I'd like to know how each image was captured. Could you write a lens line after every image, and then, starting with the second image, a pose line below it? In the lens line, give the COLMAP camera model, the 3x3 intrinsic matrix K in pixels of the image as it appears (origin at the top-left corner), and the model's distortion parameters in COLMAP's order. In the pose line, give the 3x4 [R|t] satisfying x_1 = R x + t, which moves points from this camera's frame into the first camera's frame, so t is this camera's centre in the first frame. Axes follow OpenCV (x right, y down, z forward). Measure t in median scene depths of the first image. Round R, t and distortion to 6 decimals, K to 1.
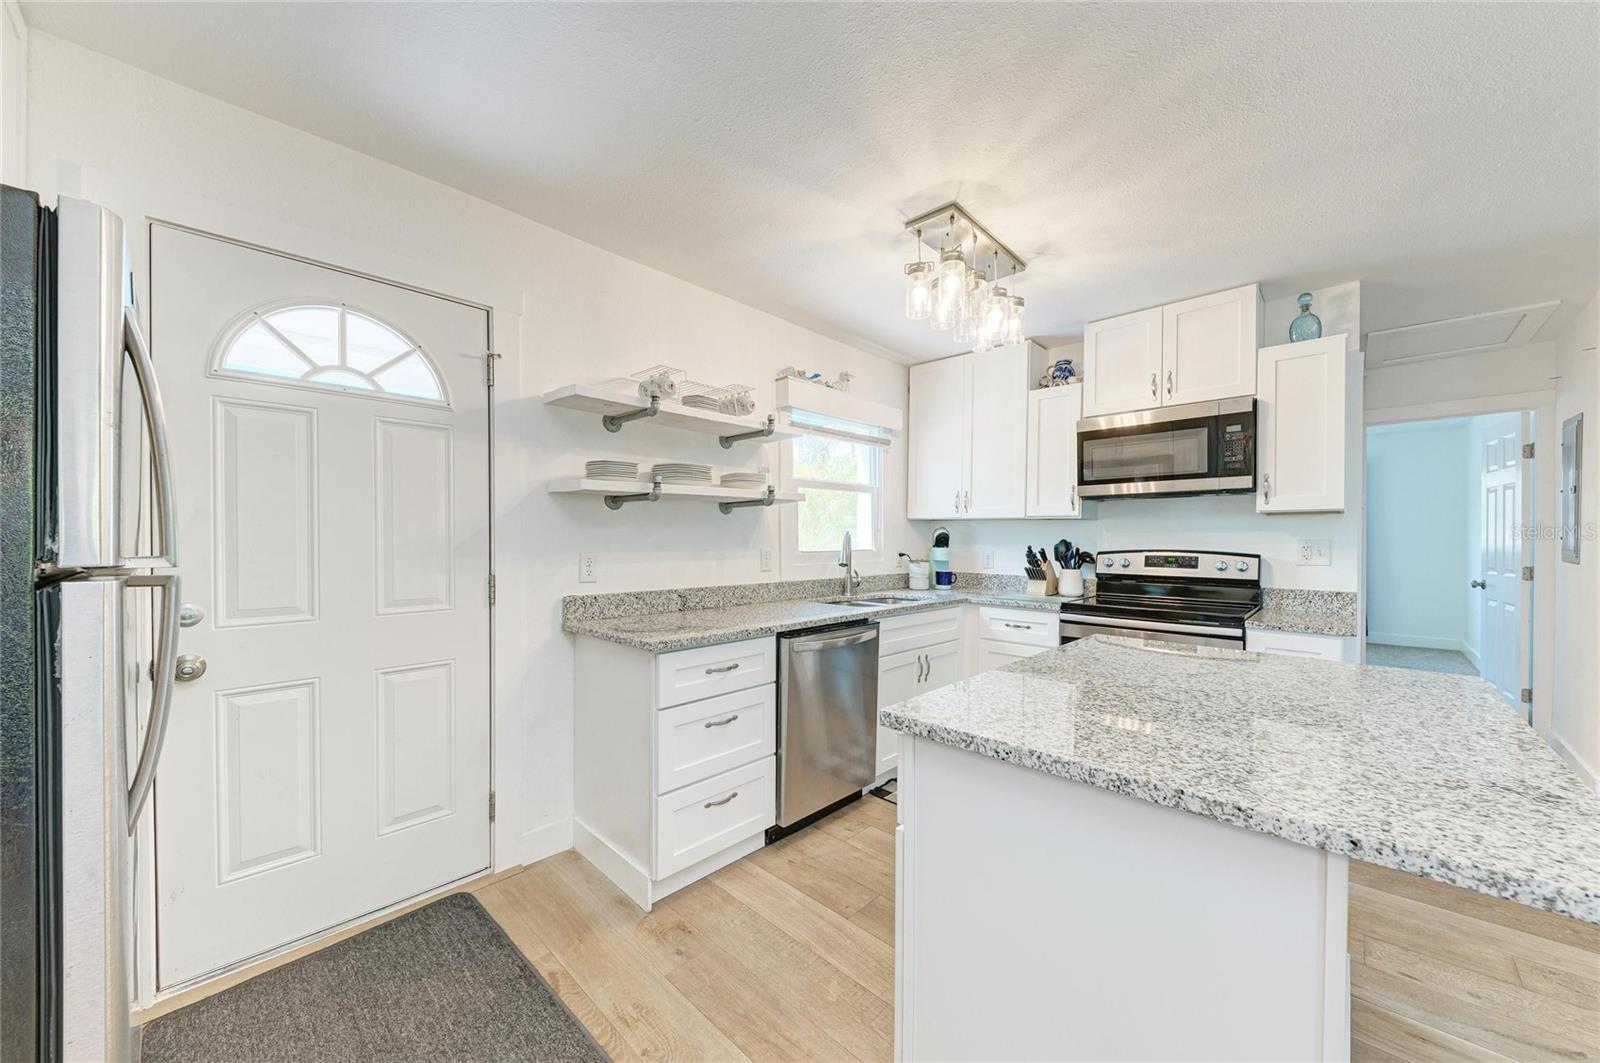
lens RADIAL K [[574.2, 0, 808.5], [0, 574.2, 542.7], [0, 0, 1]] dist [0.008362, -0.005517]
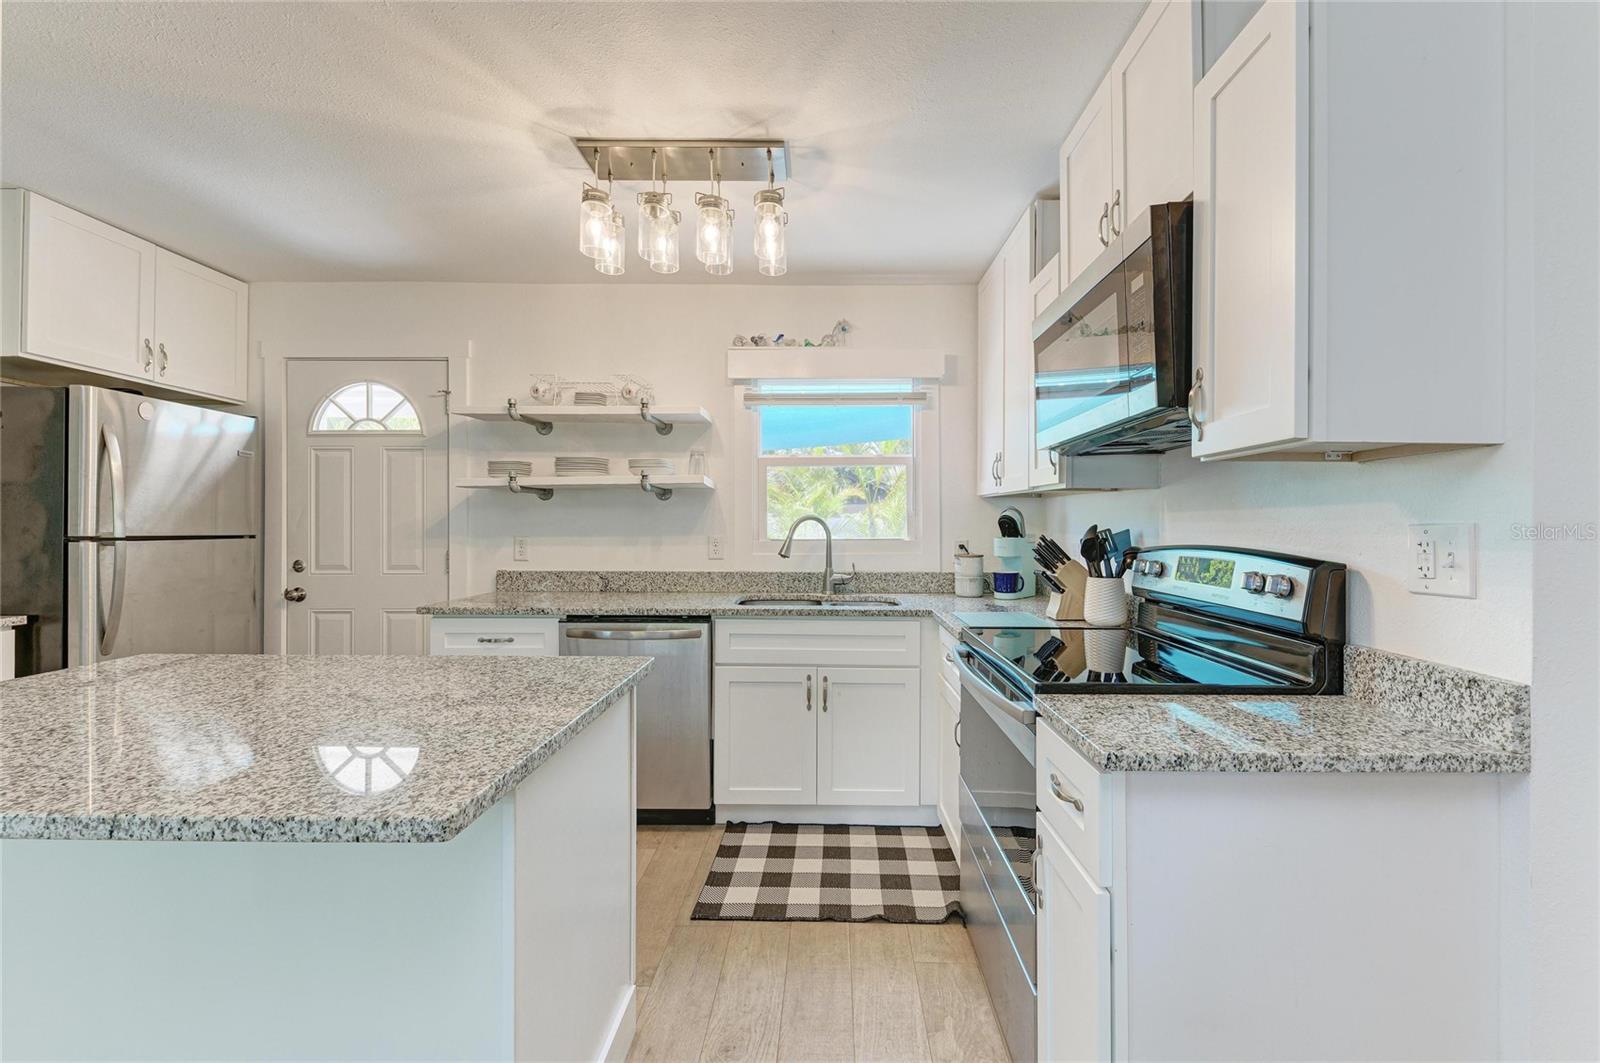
lens RADIAL K [[650.7, 0, 831.5], [0, 650.7, 525.7], [0, 0, 1]] dist [0.001826, 0.000026]
pose [[0.684671, -0.000586, -0.728852, 0.919893], [-0.004558, 0.999977, -0.005086, -0.000941], [0.728838, 0.006804, 0.684652, 0.453508]]
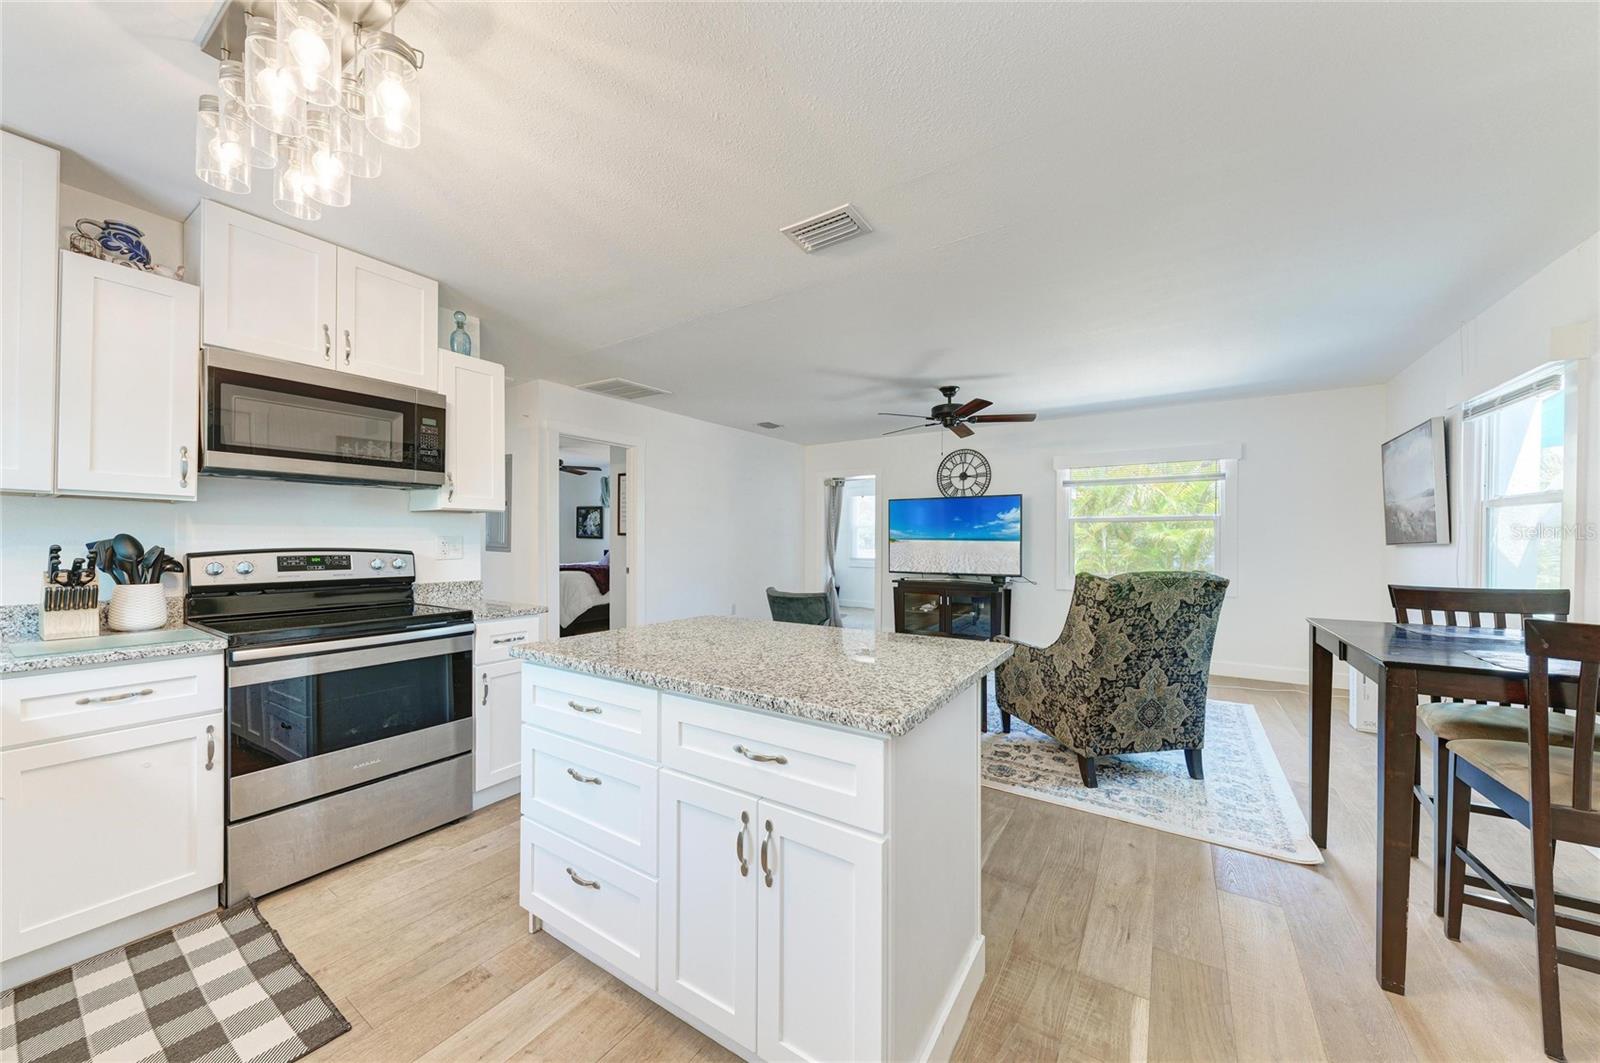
lens RADIAL K [[552.2, 0, 807.7], [0, 552.2, 543.1], [0, 0, 1]] dist [0.016098, -0.007009]
pose [[-0.183499, -0.010997, 0.982958, -0.295815], [-0.000231, 0.999938, 0.011144, -0.003772], [-0.983020, 0.001818, -0.183490, 0.527216]]
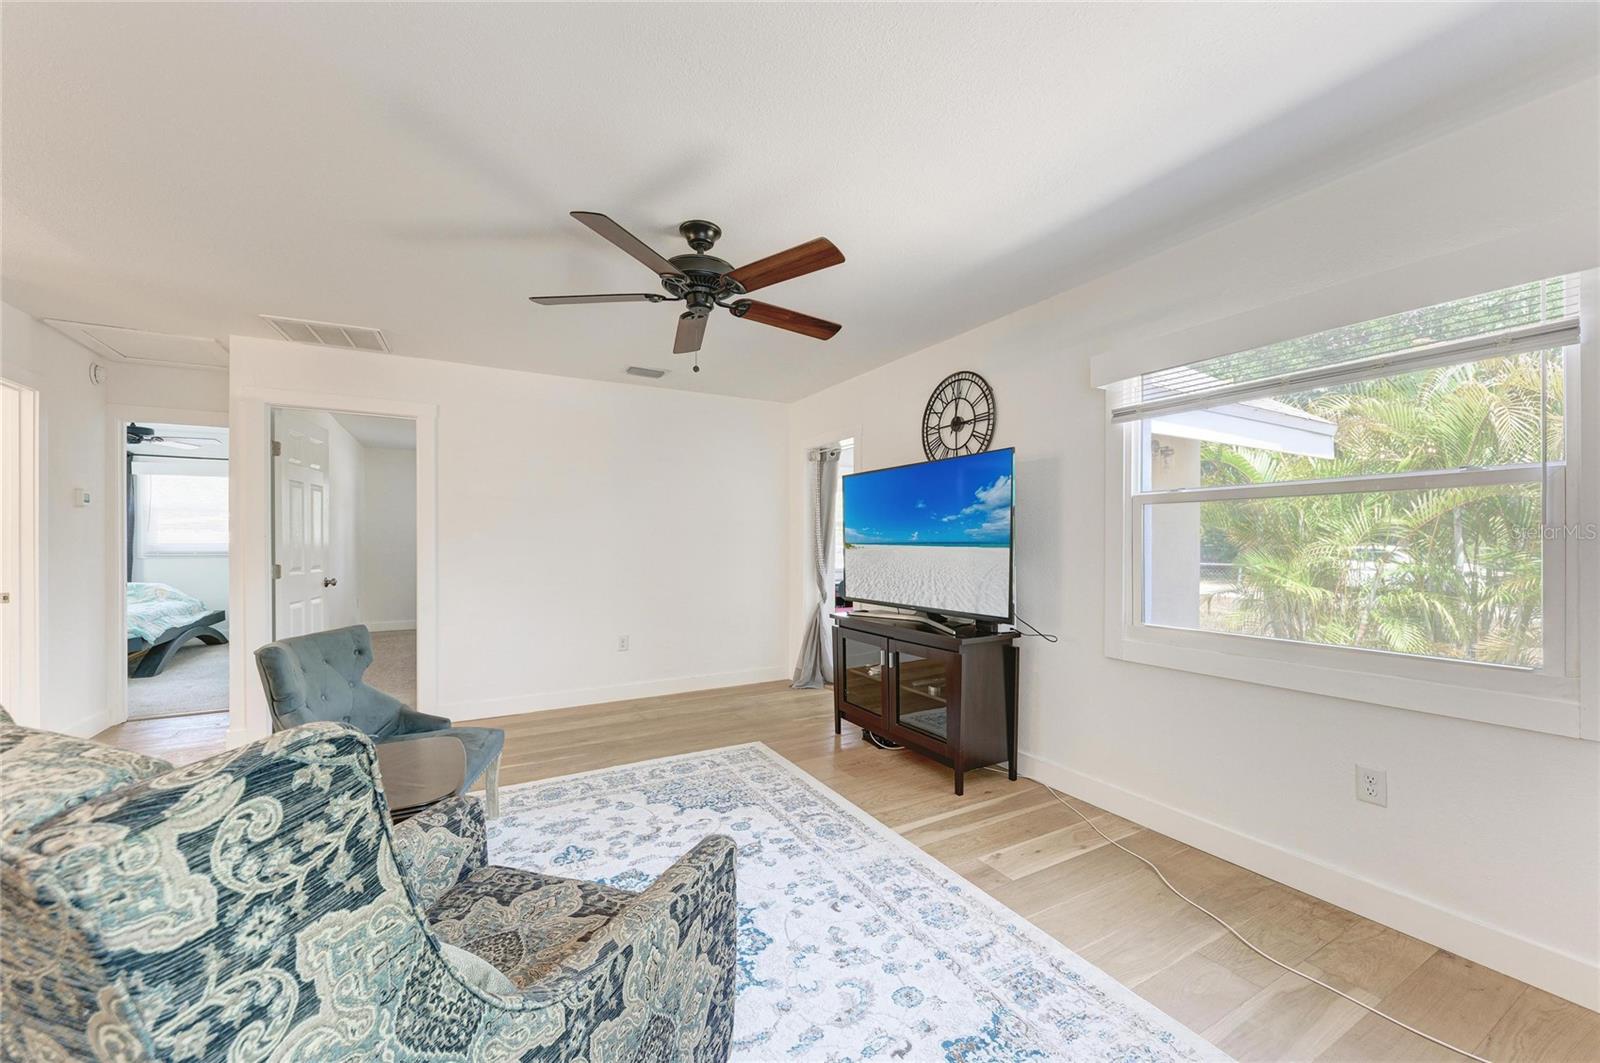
lens RADIAL K [[618.6, 0, 807.3], [0, 618.6, 540.9], [0, 0, 1]] dist [0.003208, -0.000094]
pose [[0.288064, -0.001695, 0.957610, 0.436323], [0.001798, 0.999998, 0.001229, -0.001697], [-0.957609, 0.001368, 0.288066, -0.581739]]
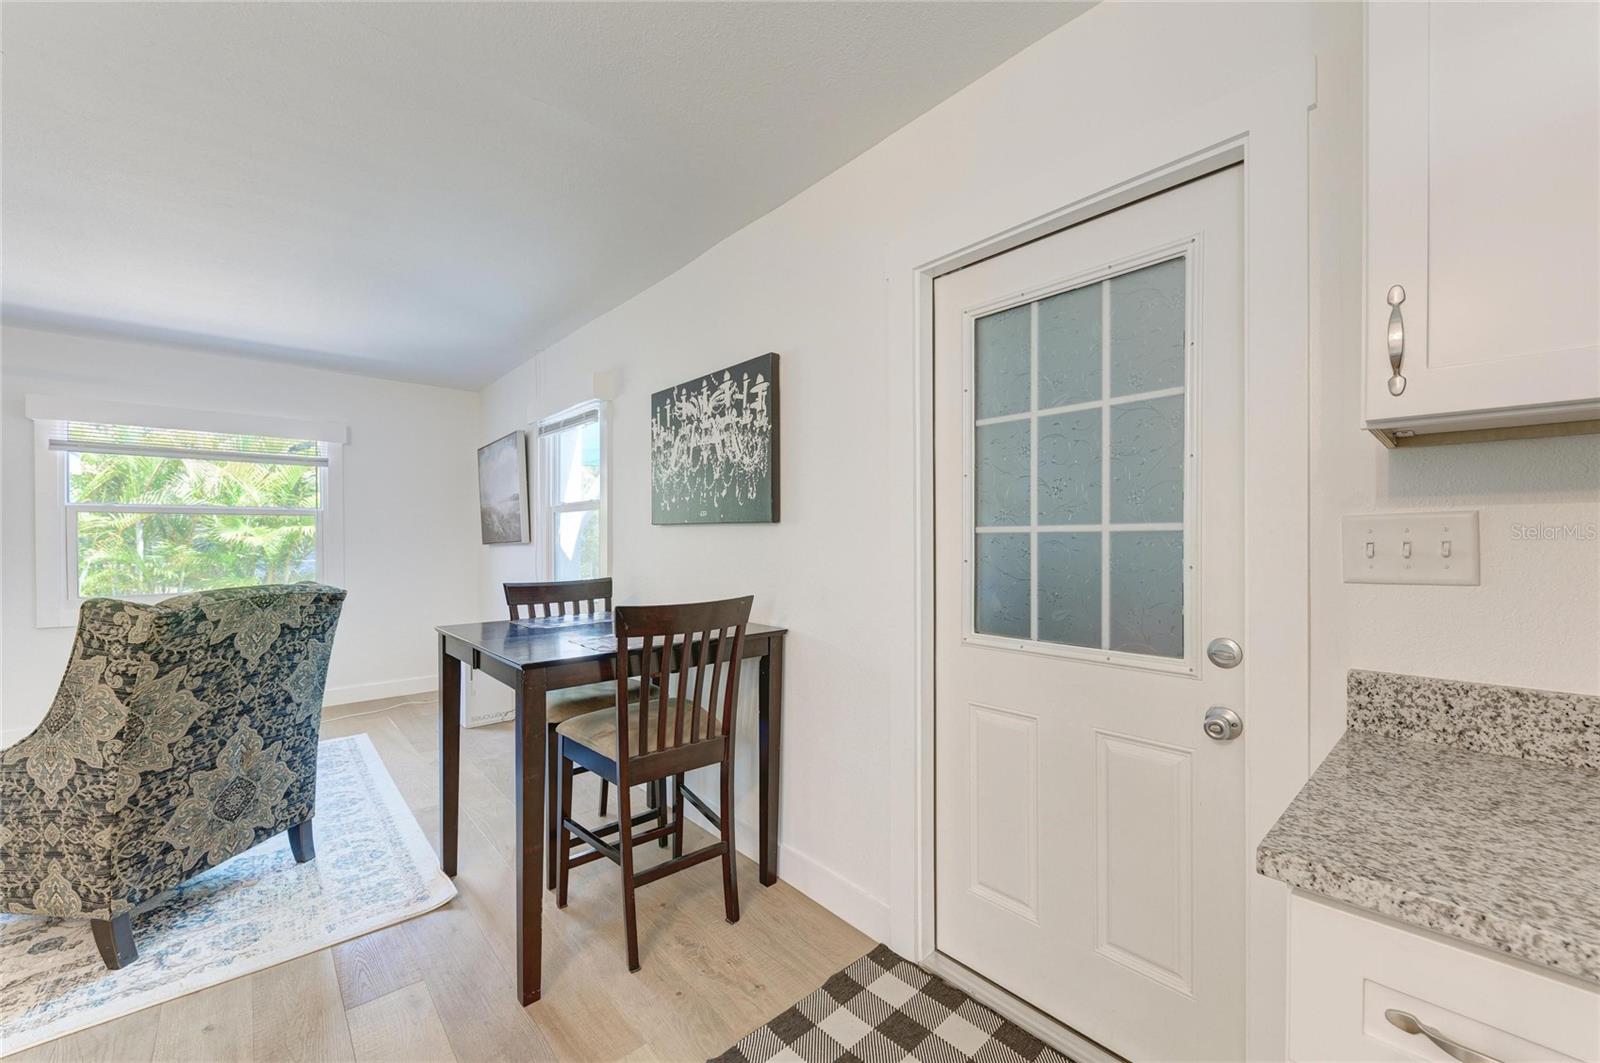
lens RADIAL K [[632.2, 0, 811.7], [0, 632.2, 542.9], [0, 0, 1]] dist [0.008852, -0.005517]
pose [[-0.996854, -0.001308, 0.079250, -0.184110], [-0.000677, 0.999968, 0.007991, -0.001983], [-0.079258, 0.007912, -0.996823, 0.444118]]
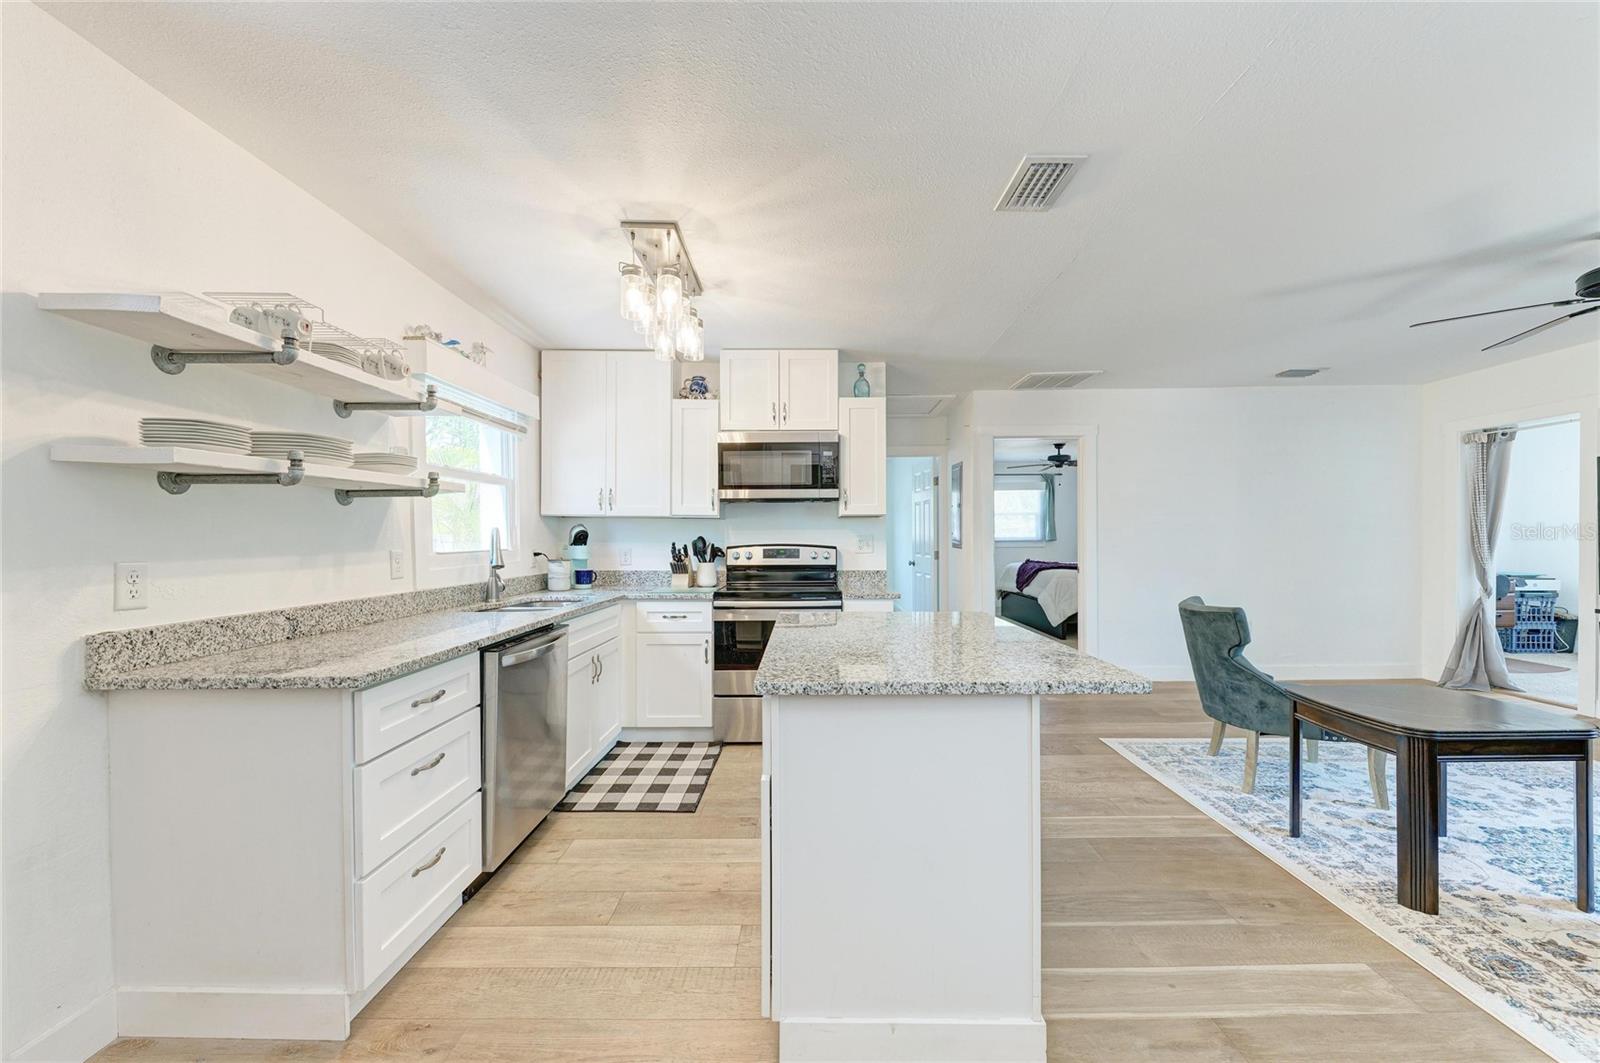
lens RADIAL K [[593.2, 0, 808.6], [0, 593.2, 542.9], [0, 0, 1]] dist [0.013723, -0.006236]
pose [[0.724151, -0.013718, 0.689505, -0.252924], [0.010868, 0.999905, 0.008479, -0.000495], [-0.689556, 0.001353, 0.724231, 0.018957]]
